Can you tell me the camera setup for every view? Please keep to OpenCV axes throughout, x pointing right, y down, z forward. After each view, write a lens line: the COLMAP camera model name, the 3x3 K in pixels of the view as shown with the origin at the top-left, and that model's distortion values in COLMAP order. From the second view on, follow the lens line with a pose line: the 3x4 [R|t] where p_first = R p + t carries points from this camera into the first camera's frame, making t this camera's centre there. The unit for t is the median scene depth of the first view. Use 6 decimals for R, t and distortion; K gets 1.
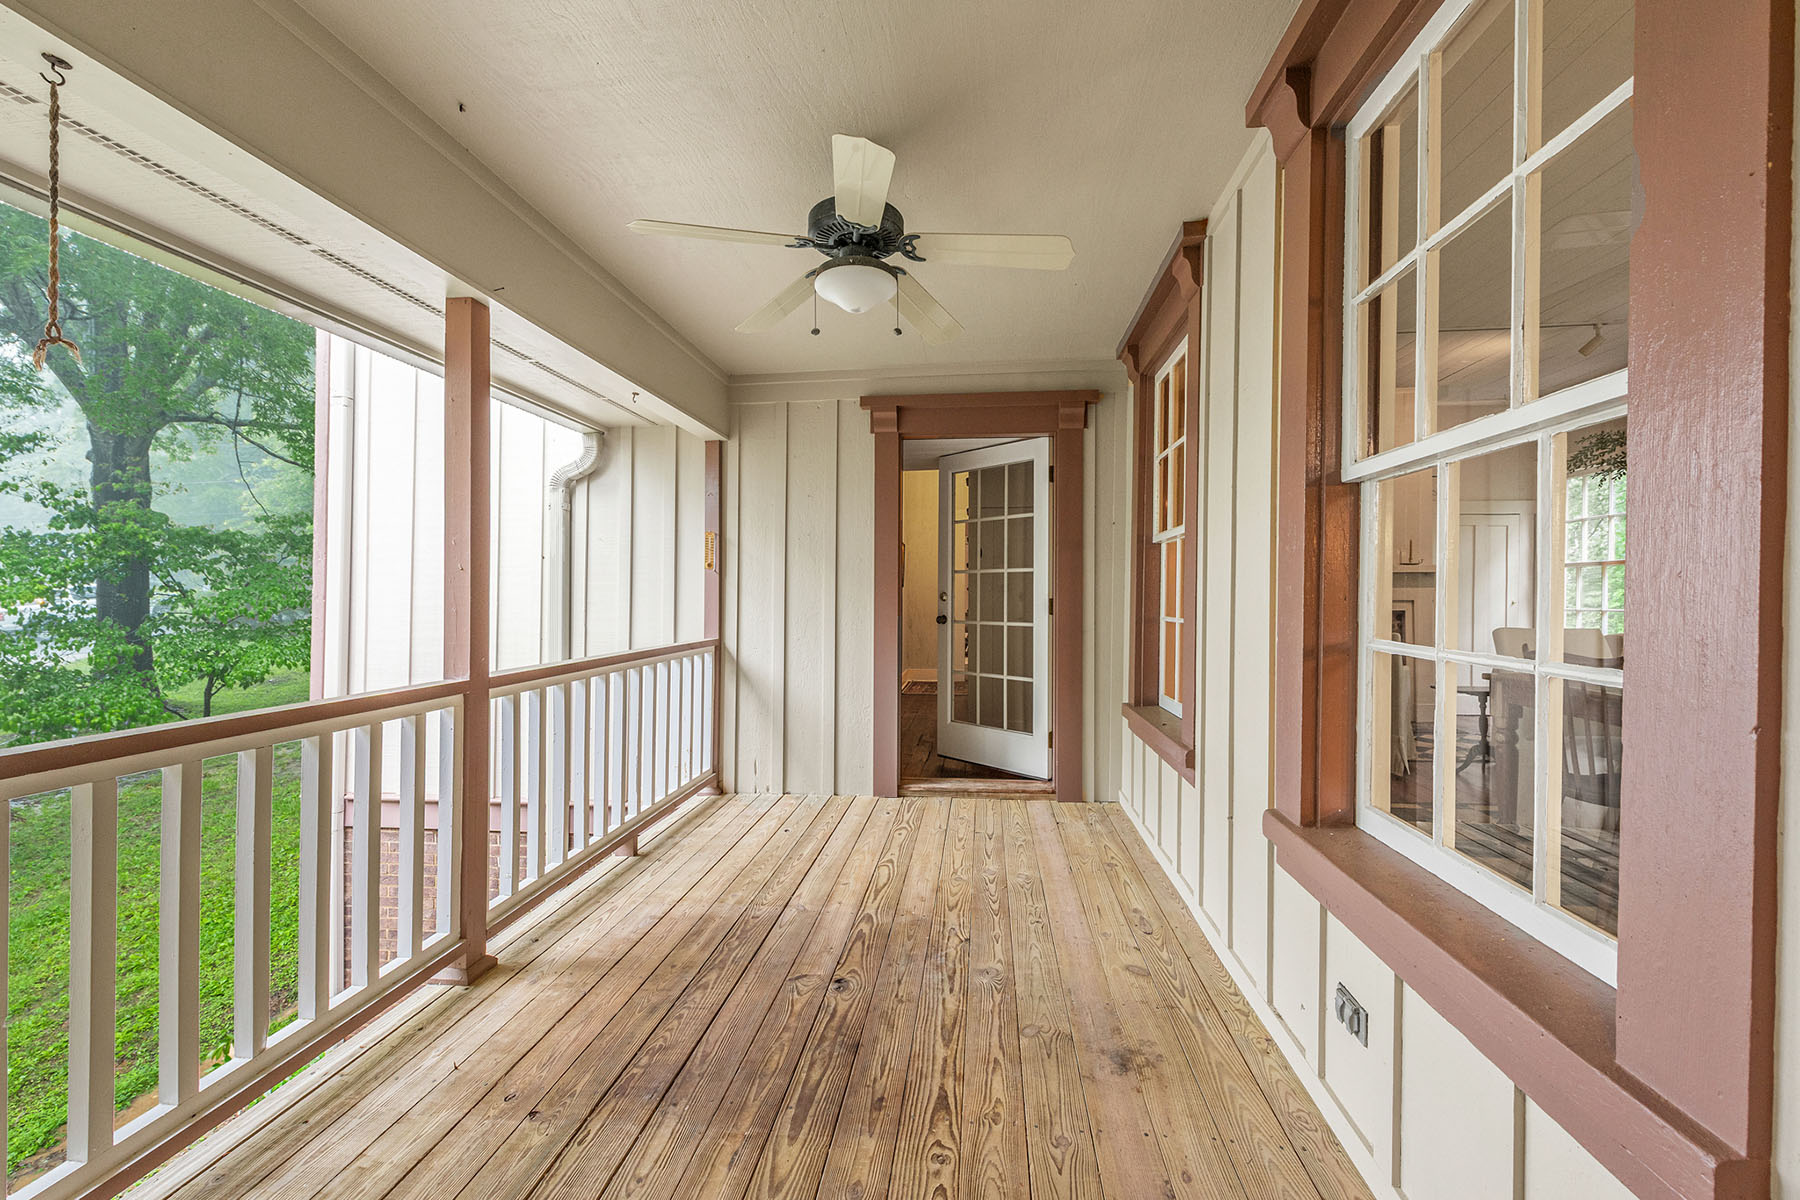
lens RADIAL K [[705.8, 0, 914.7], [0, 705.8, 593.7], [0, 0, 1]] dist [0.011568, 0.000107]
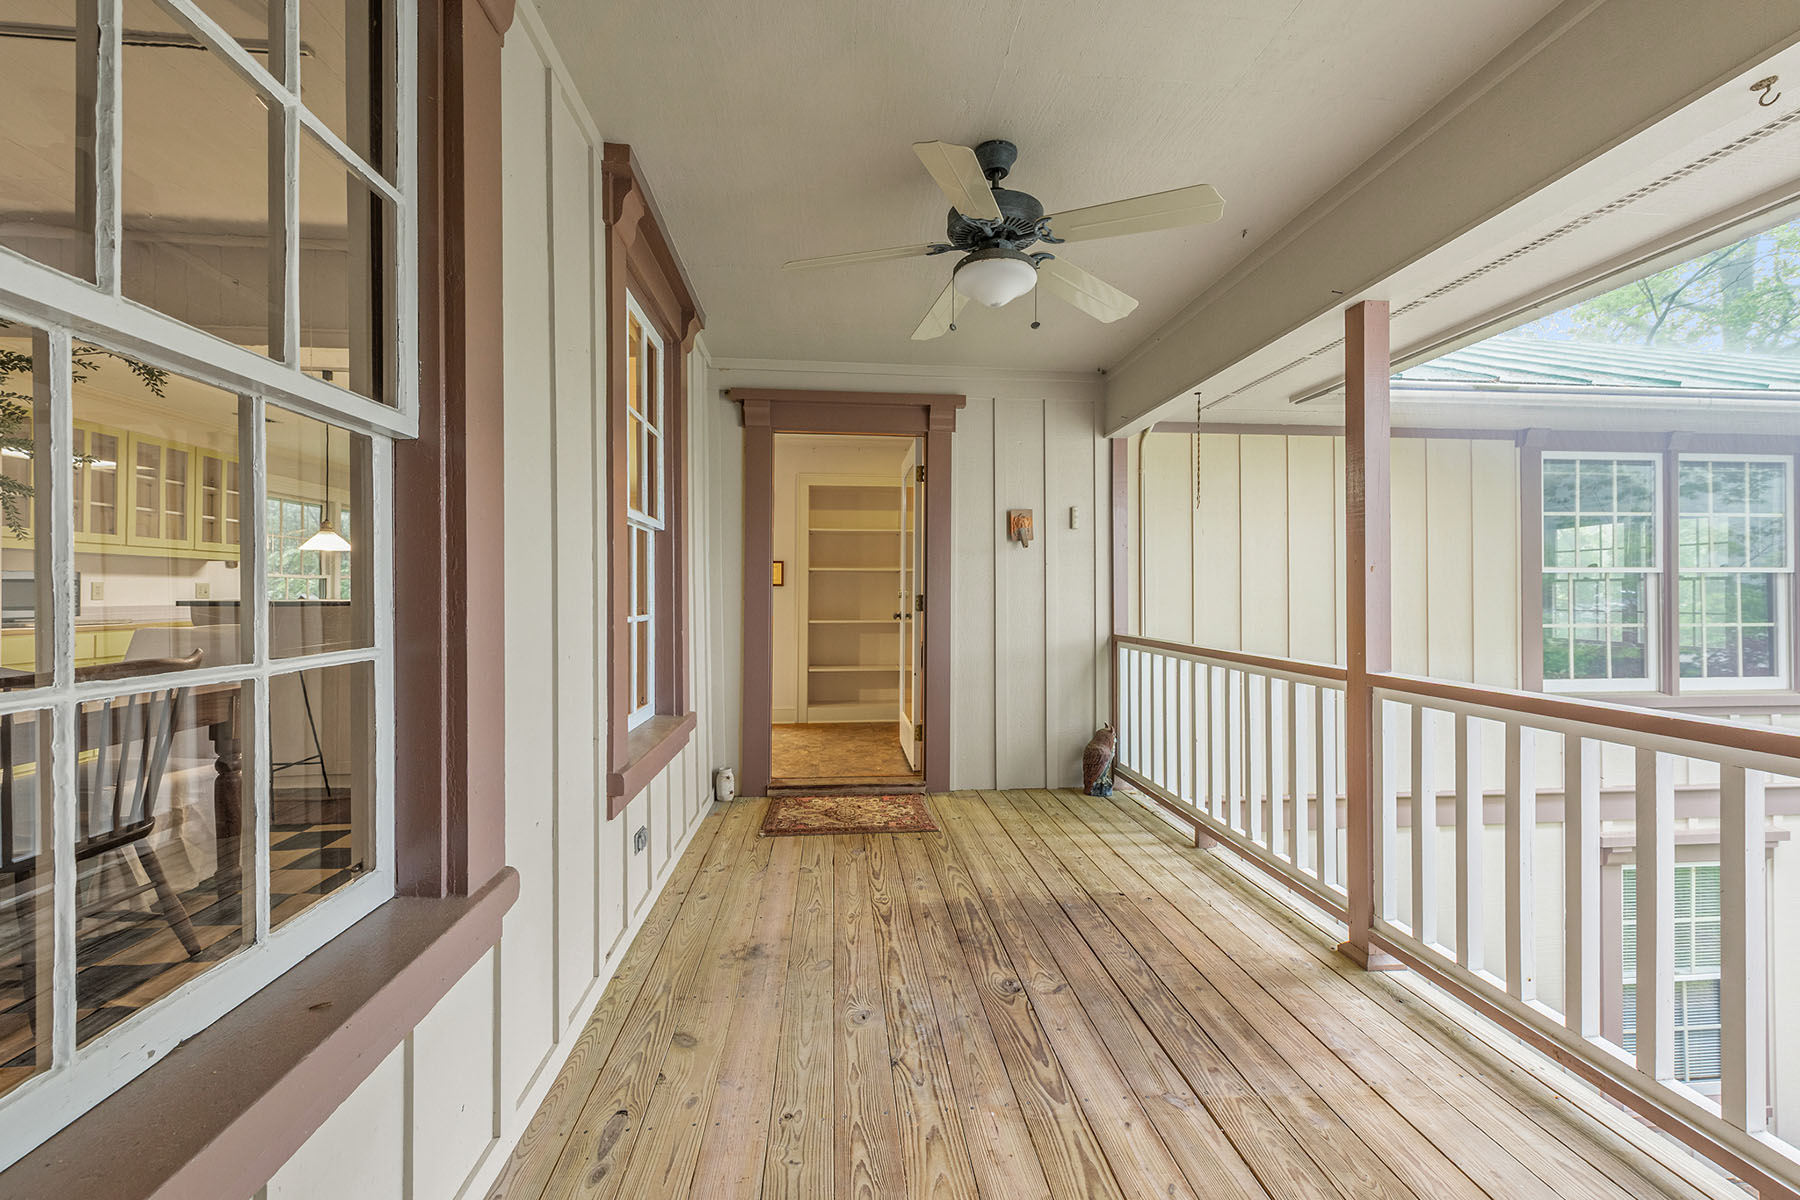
lens RADIAL K [[705.8, 0, 907.2], [0, 705.8, 594.5], [0, 0, 1]] dist [0.011568, 0.000107]
pose [[-0.979102, -0.000310, -0.203367, 0.238771], [-0.000406, 1.000000, 0.000428, 0.008841], [0.203367, 0.000502, -0.979102, 1.950721]]
